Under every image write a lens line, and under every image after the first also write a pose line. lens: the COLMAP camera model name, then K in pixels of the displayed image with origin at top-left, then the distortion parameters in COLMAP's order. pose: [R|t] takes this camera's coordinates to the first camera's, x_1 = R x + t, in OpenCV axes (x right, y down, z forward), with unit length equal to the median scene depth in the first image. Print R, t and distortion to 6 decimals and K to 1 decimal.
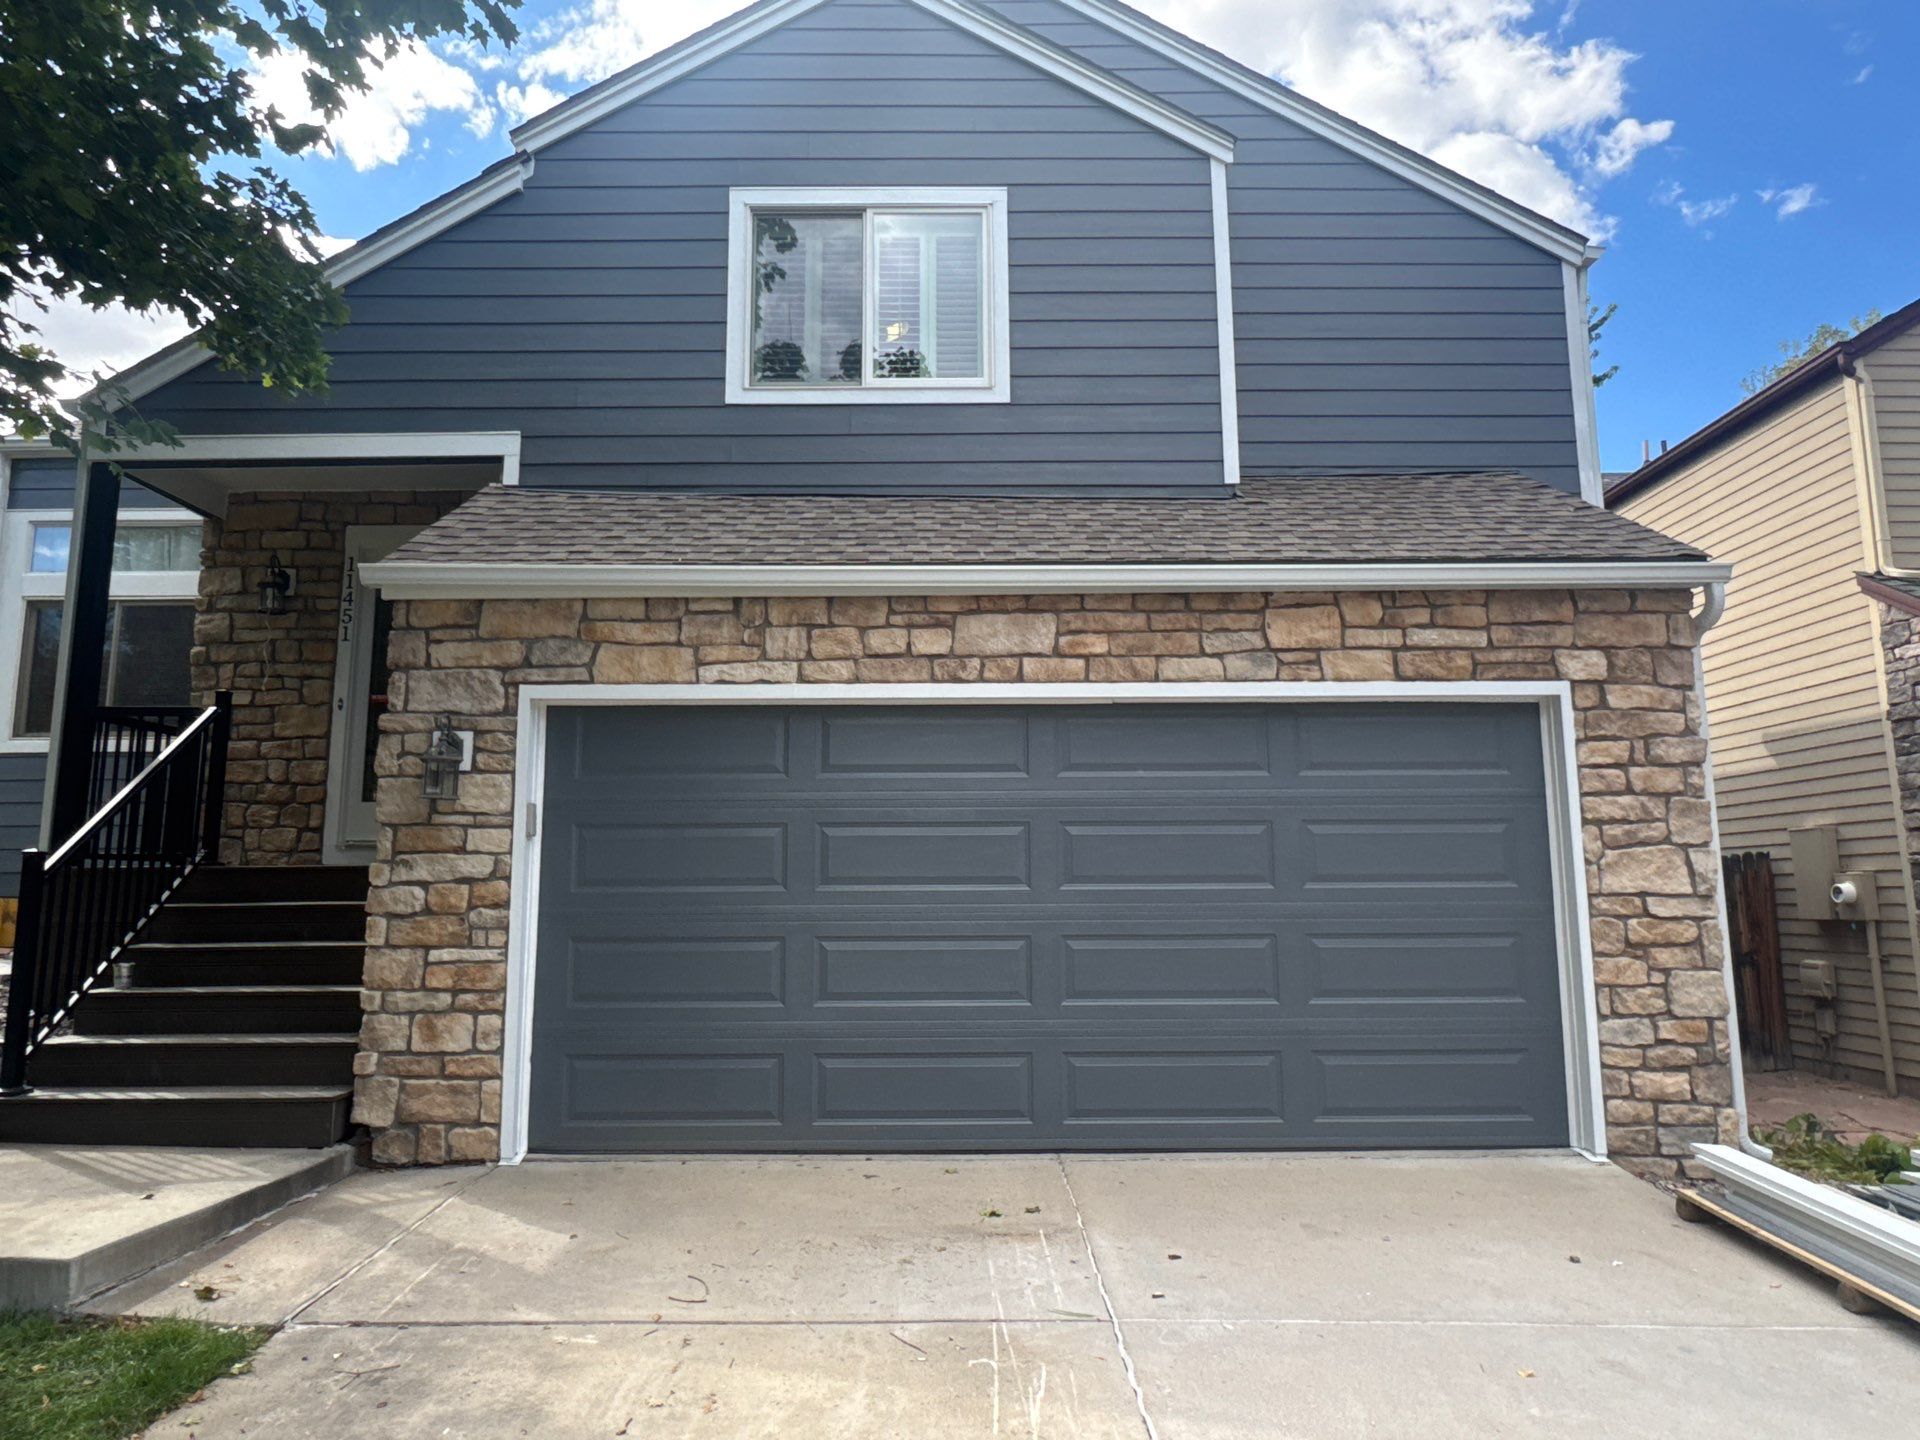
lens RADIAL K [[1215.2, 0, 928.7], [0, 1215.2, 714.8], [0, 0, 1]] dist [0.002858, 0.003549]
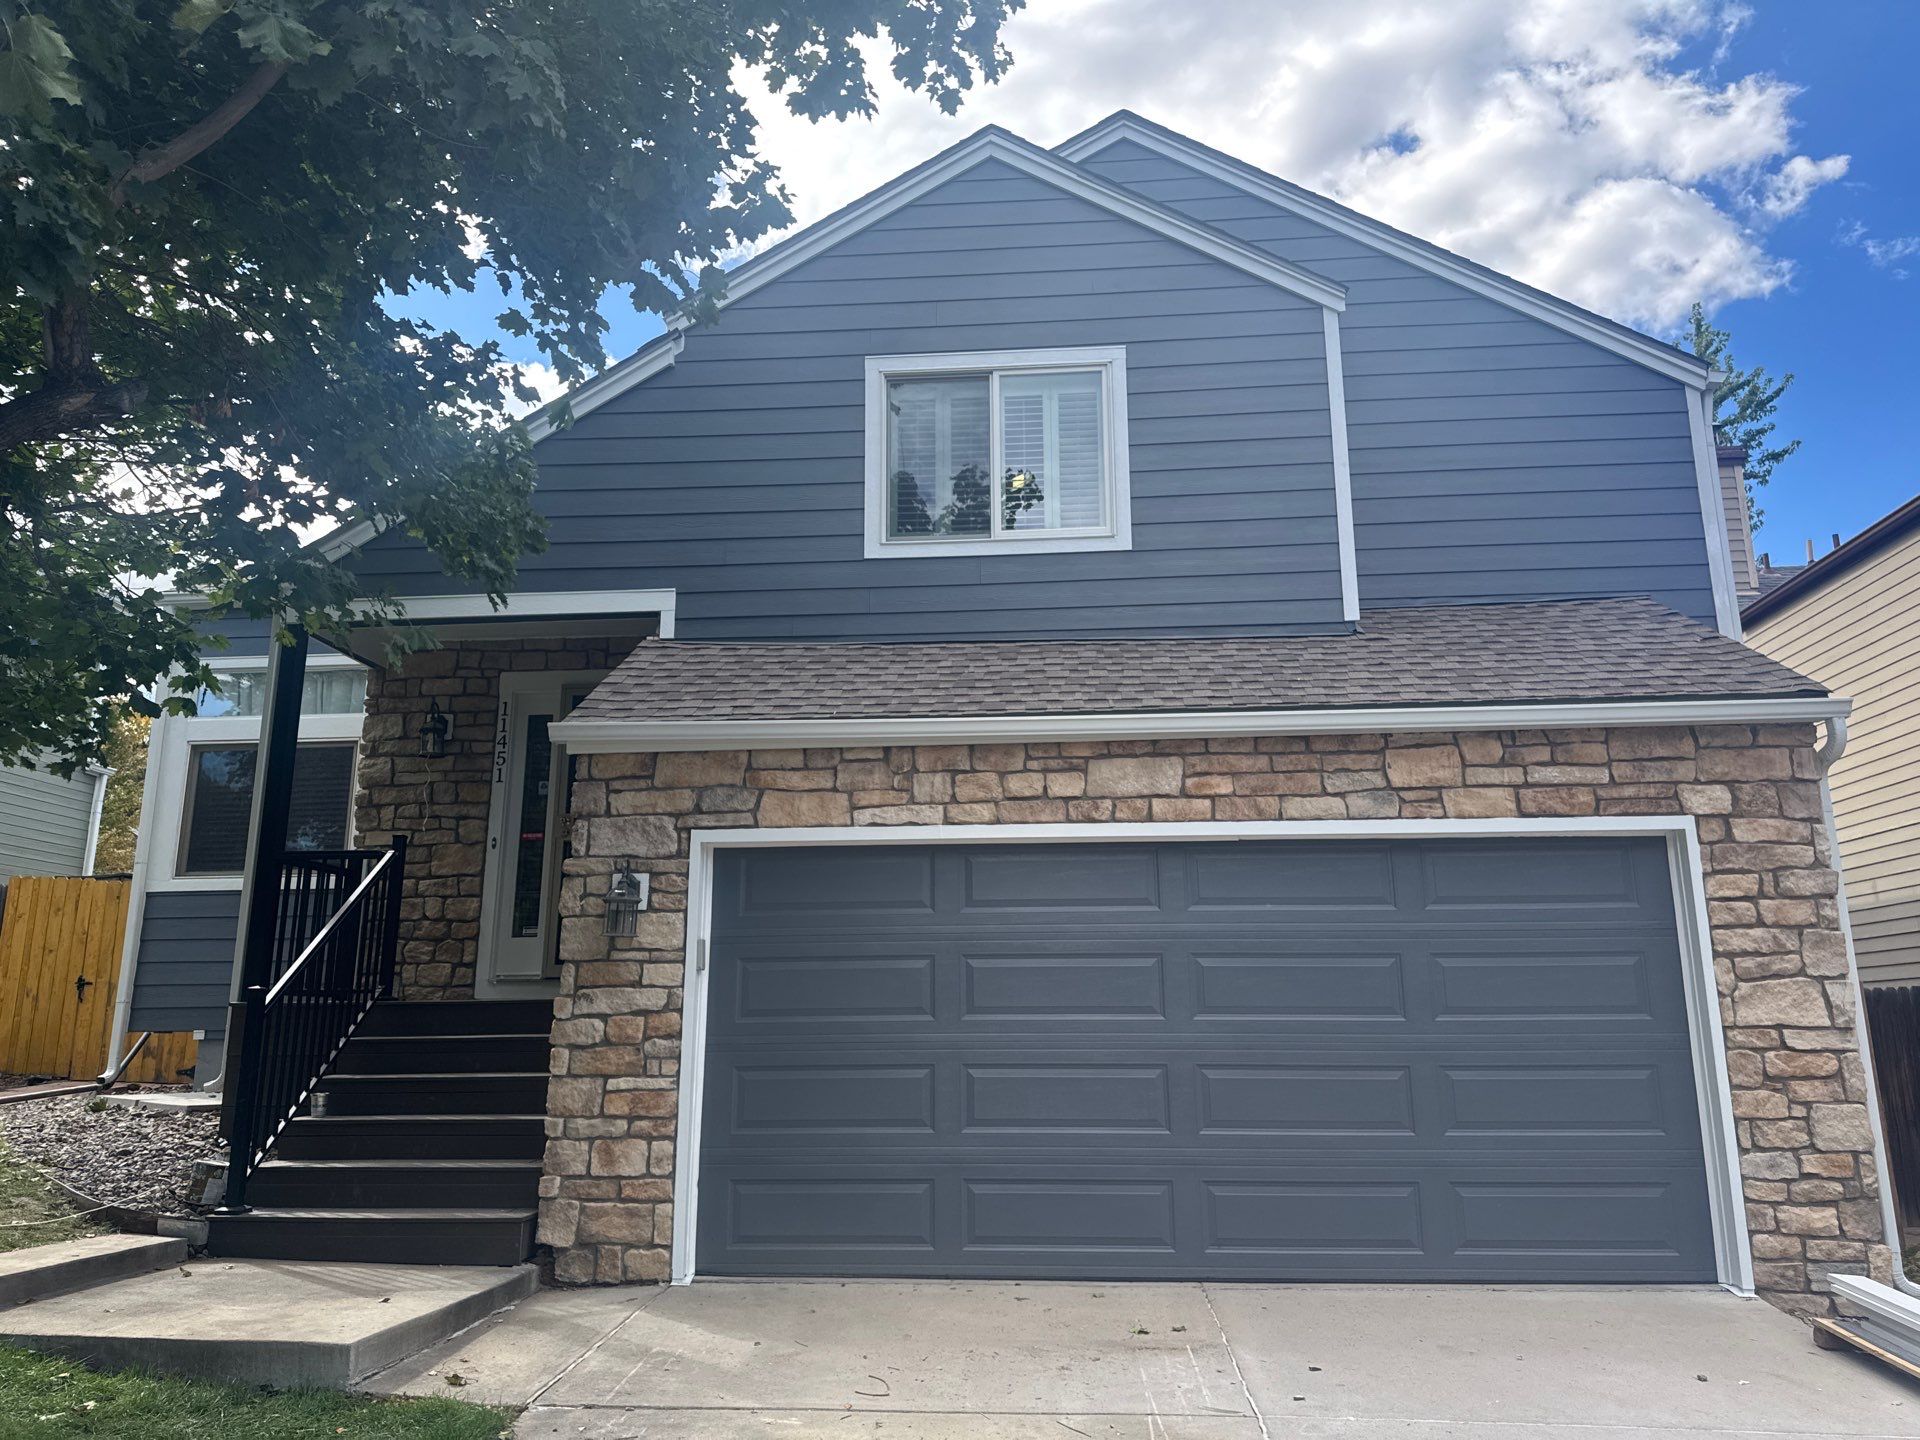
lens RADIAL K [[1327.0, 0, 950.4], [0, 1327.0, 720.8], [0, 0, 1]] dist [0.060731, -0.068674]
pose [[0.997939, -0.015209, -0.062334, -0.026527], [0.010050, 0.996560, -0.082260, -0.021017], [0.063371, 0.081464, 0.994660, -0.175241]]
